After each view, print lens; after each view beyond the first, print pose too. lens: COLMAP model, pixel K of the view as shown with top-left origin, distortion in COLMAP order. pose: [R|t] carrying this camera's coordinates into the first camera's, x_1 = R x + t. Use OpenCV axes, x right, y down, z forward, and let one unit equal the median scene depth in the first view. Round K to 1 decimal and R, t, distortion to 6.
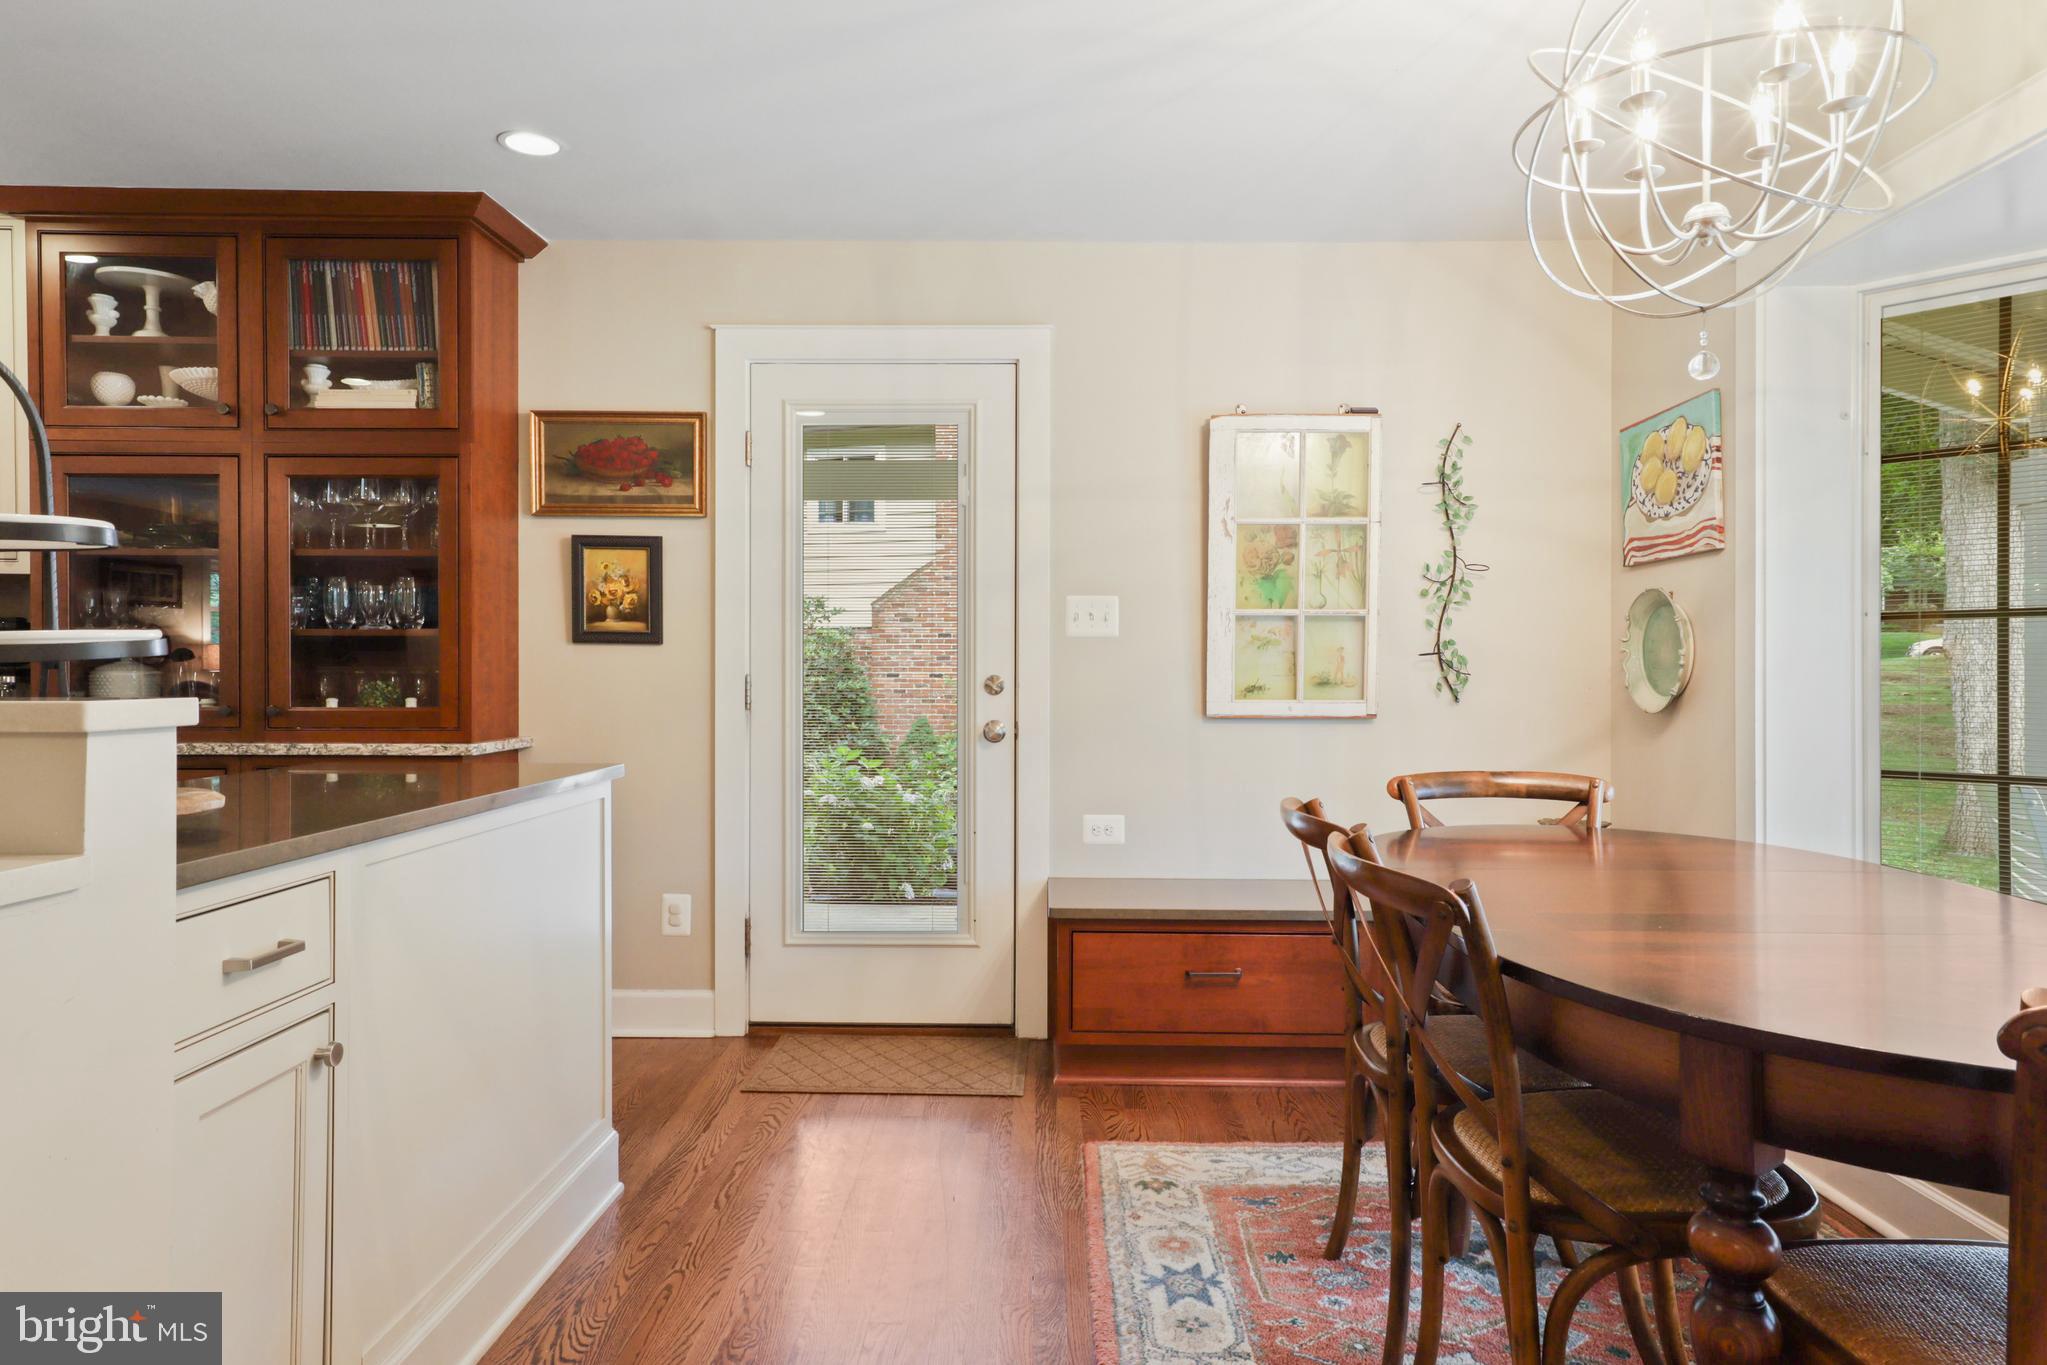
lens RADIAL K [[1242.7, 0, 1027.3], [0, 1242.7, 669.0], [0, 0, 1]] dist [-0.001497, 0.030671]
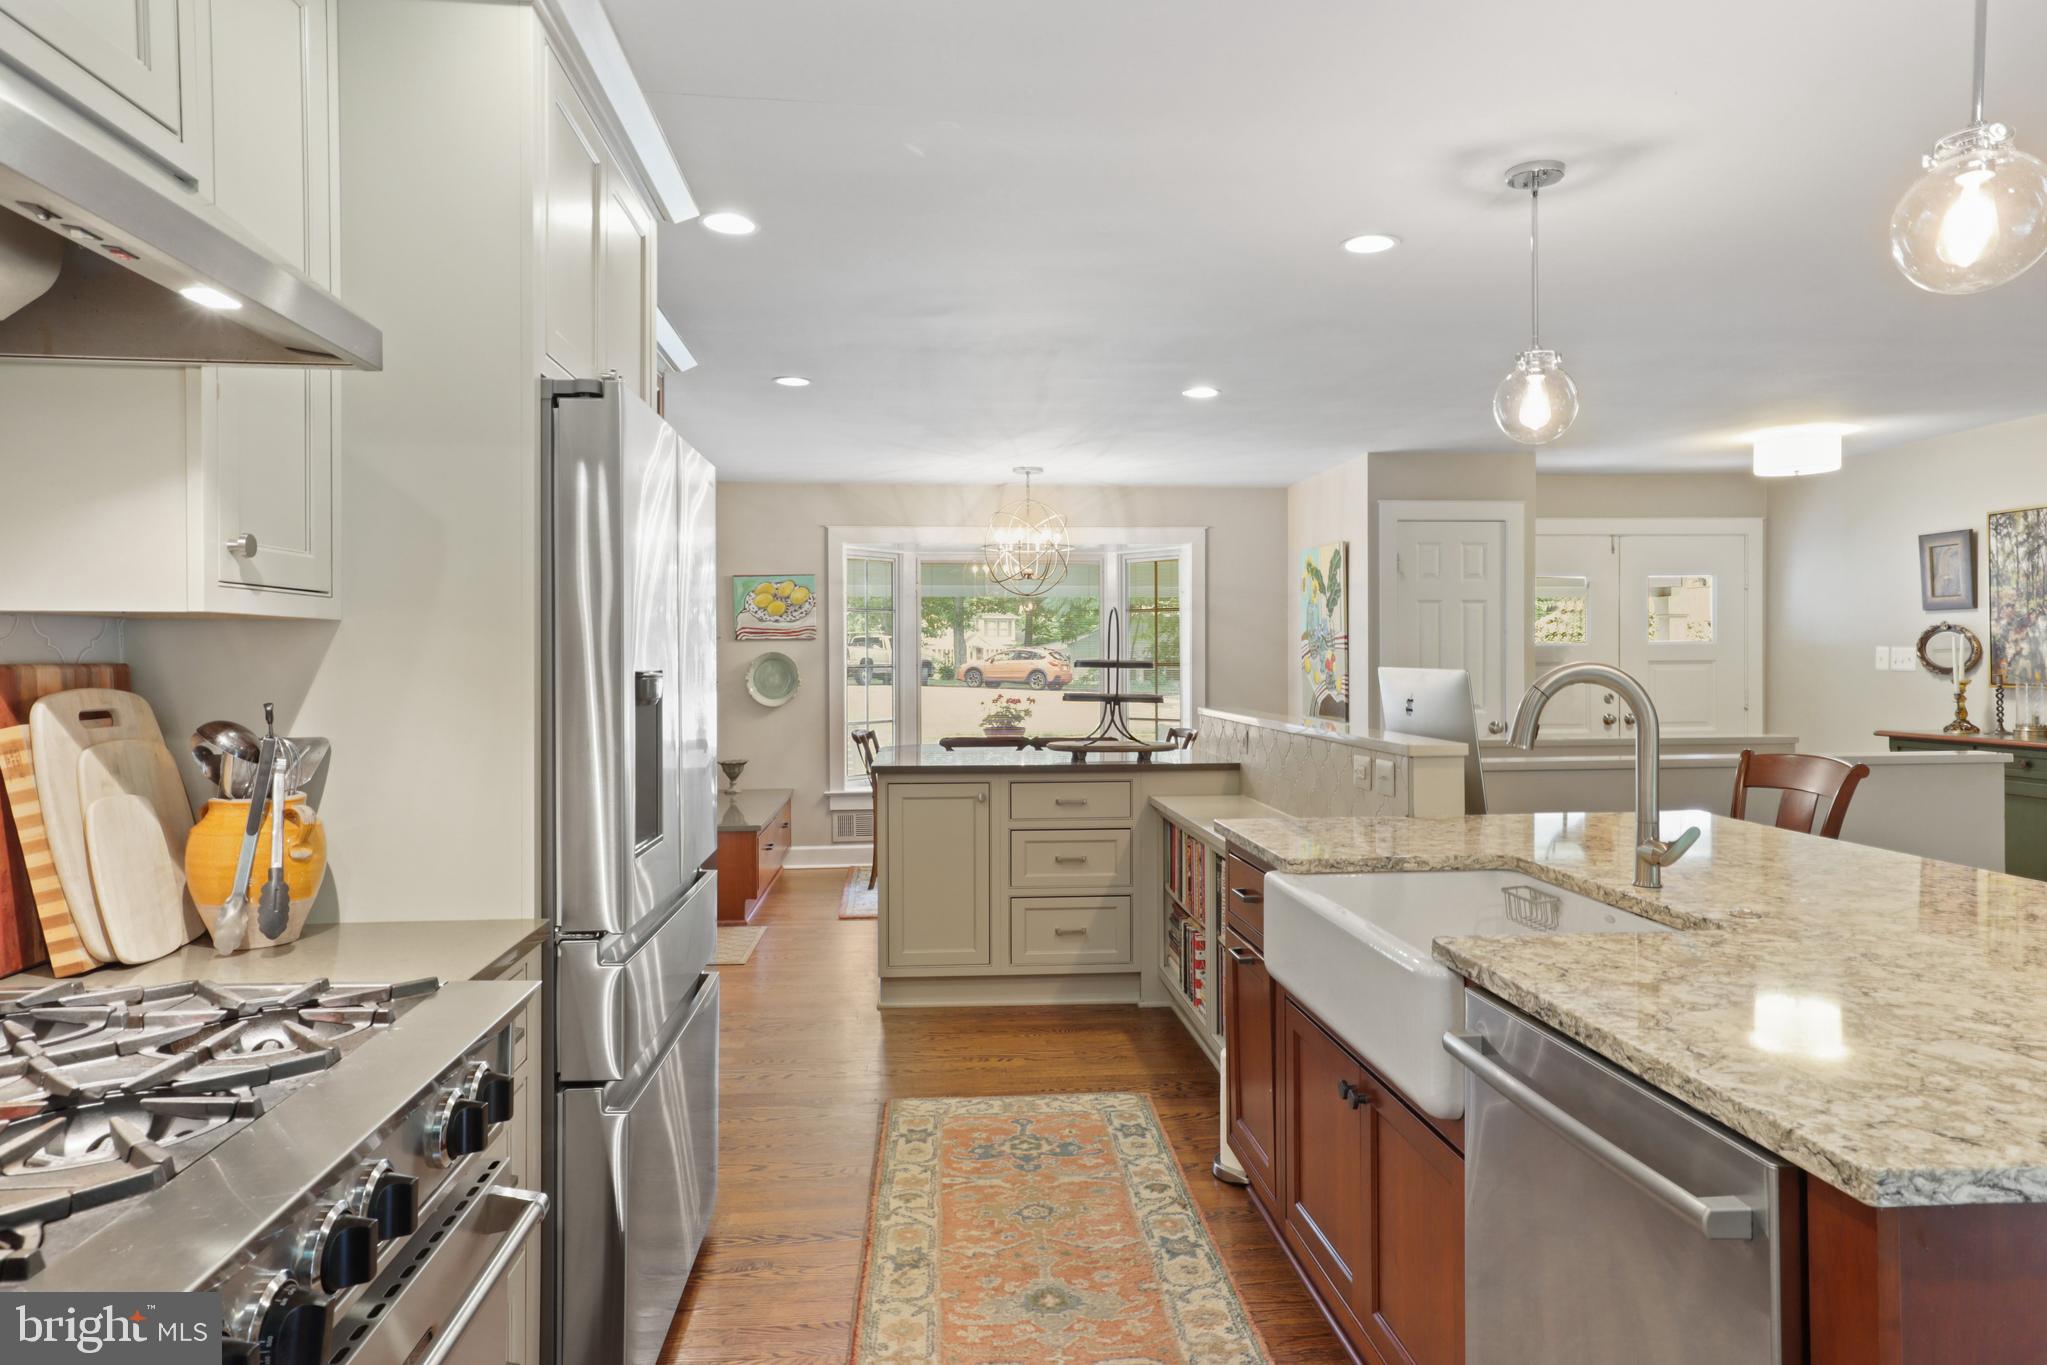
lens RADIAL K [[1242.7, 0, 1027.3], [0, 1242.7, 669.0], [0, 0, 1]] dist [-0.001497, 0.030671]
pose [[-0.101526, -0.011829, 0.994763, -1.670318], [0.003682, 0.999918, 0.012266, -0.054939], [-0.994826, 0.004908, -0.101474, 0.704712]]
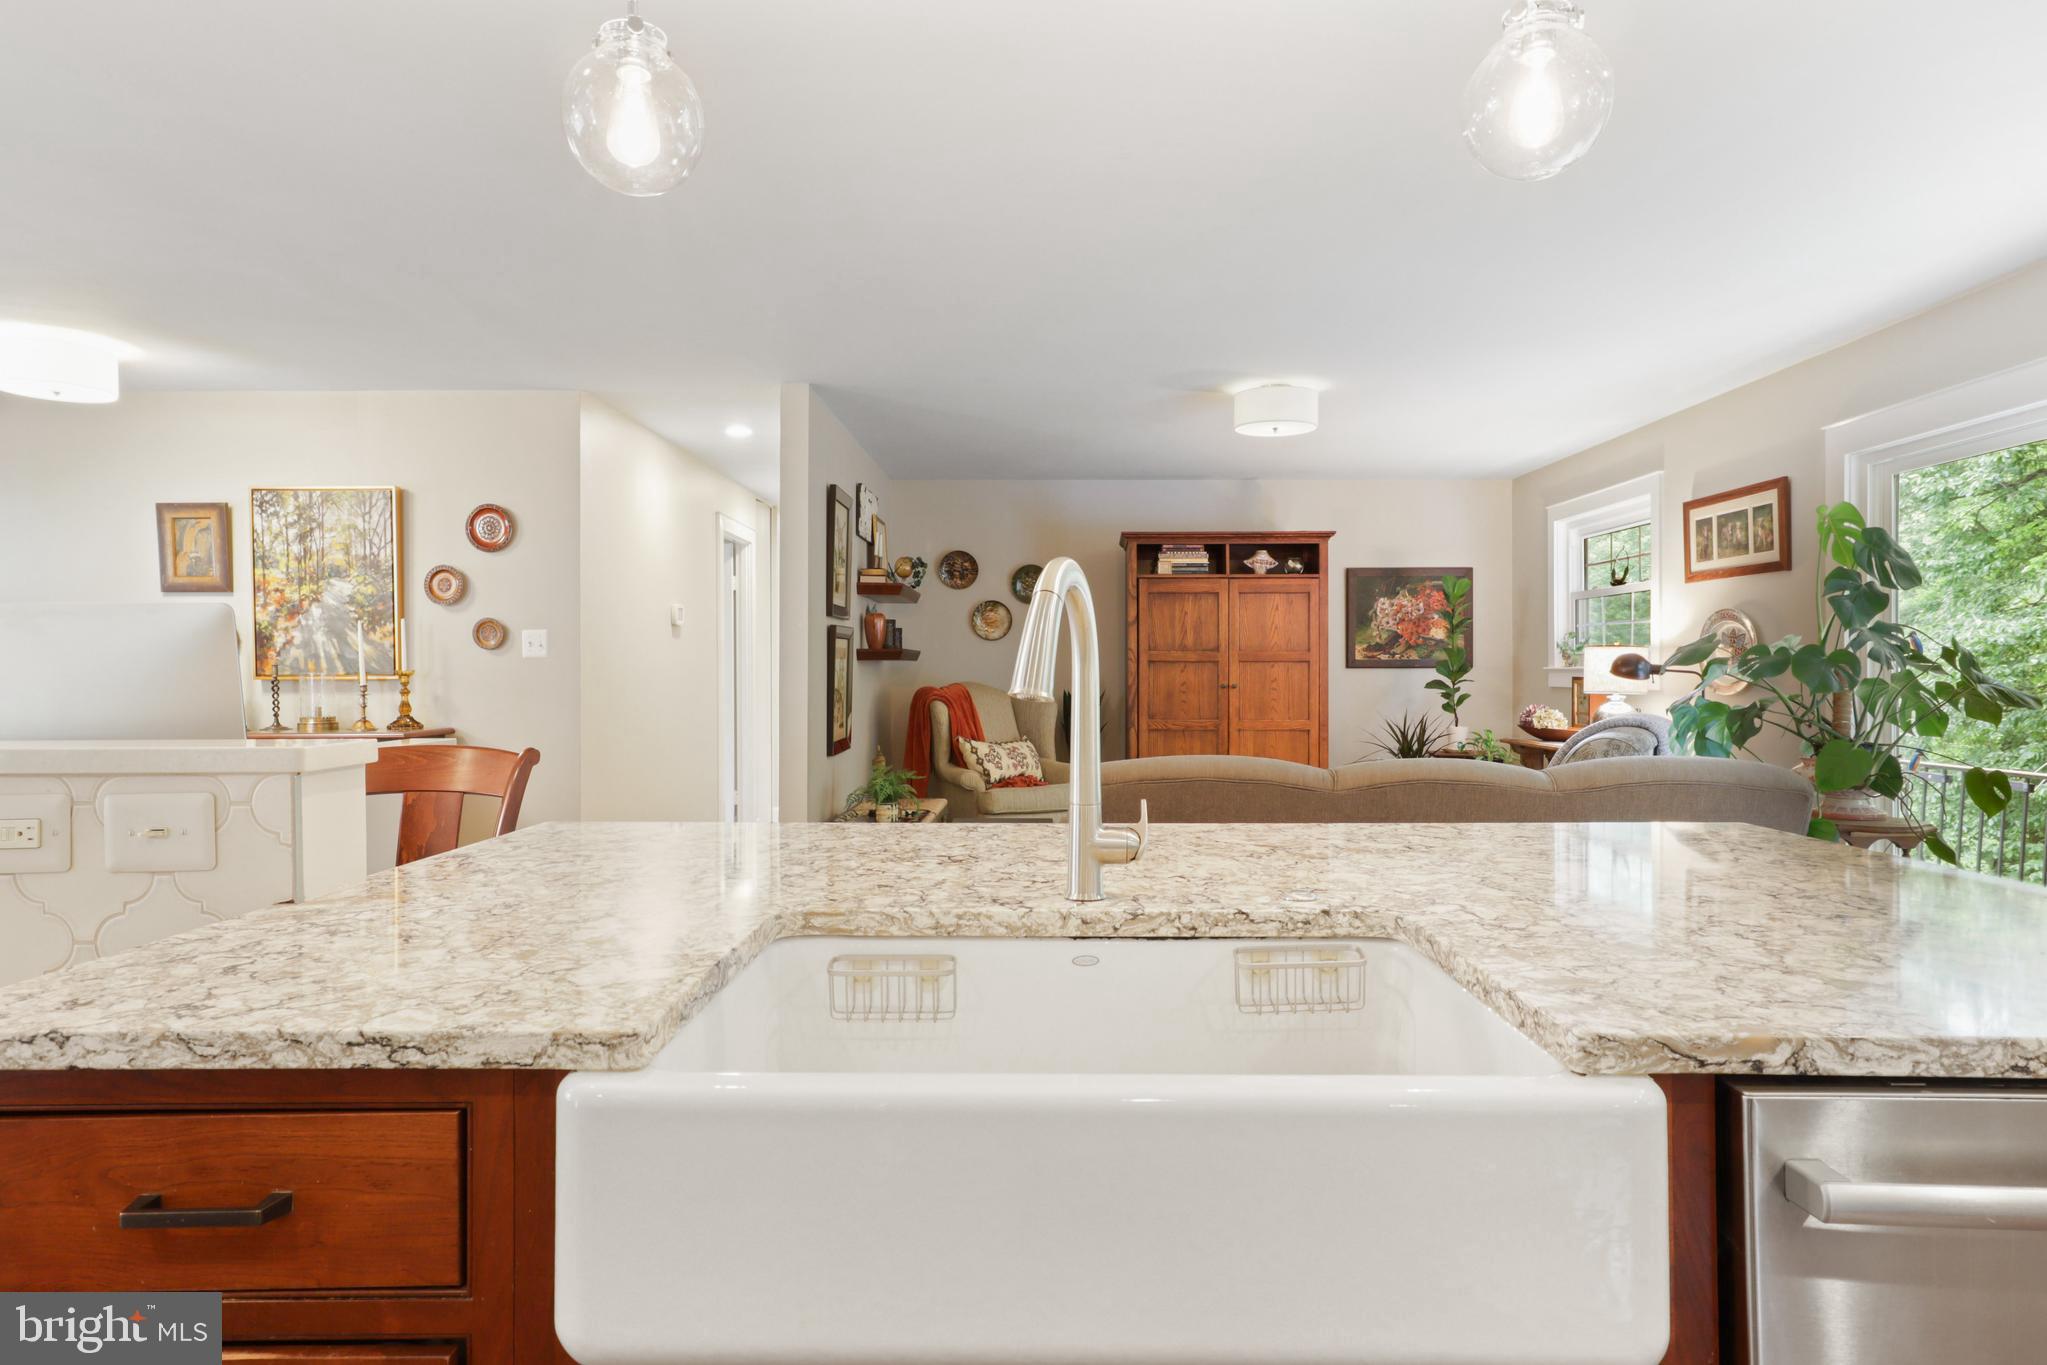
lens RADIAL K [[1242.7, 0, 1027.3], [0, 1242.7, 669.0], [0, 0, 1]] dist [-0.001497, 0.030671]
pose [[-0.999725, 0.003391, 0.023192, -1.115825], [0.003410, 0.999994, 0.000761, -0.017205], [-0.023189, 0.000840, -0.999731, 0.744695]]
